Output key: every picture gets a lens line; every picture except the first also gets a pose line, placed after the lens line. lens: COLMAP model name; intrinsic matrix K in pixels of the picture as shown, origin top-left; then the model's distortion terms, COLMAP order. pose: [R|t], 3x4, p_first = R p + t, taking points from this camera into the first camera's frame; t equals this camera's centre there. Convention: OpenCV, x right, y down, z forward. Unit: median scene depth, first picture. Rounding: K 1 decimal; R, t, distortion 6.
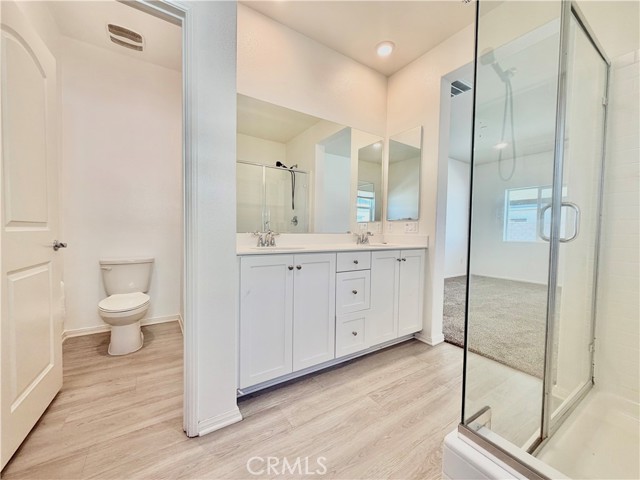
lens RADIAL K [[253.9, 0, 320.0], [0, 253.9, 240.0], [0, 0, 1]] dist [0.002035, 0.000182]
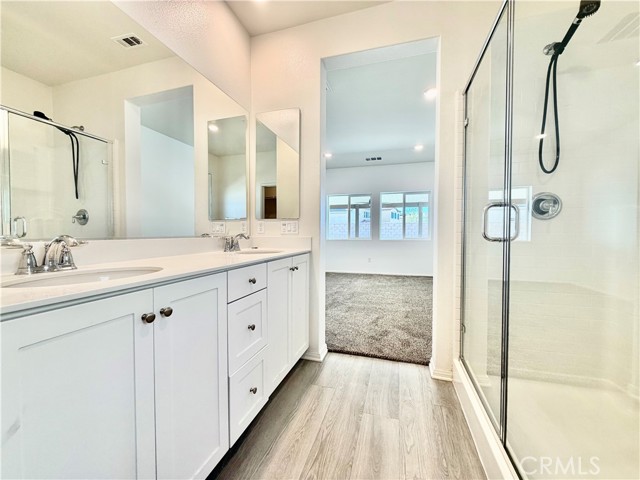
lens RADIAL K [[253.9, 0, 320.0], [0, 253.9, 240.0], [0, 0, 1]] dist [0.002035, 0.000182]
pose [[0.762229, -0.031326, 0.646549, -0.118361], [0.033445, 0.999400, 0.008994, -0.014707], [-0.646443, 0.014768, 0.762820, 0.319897]]
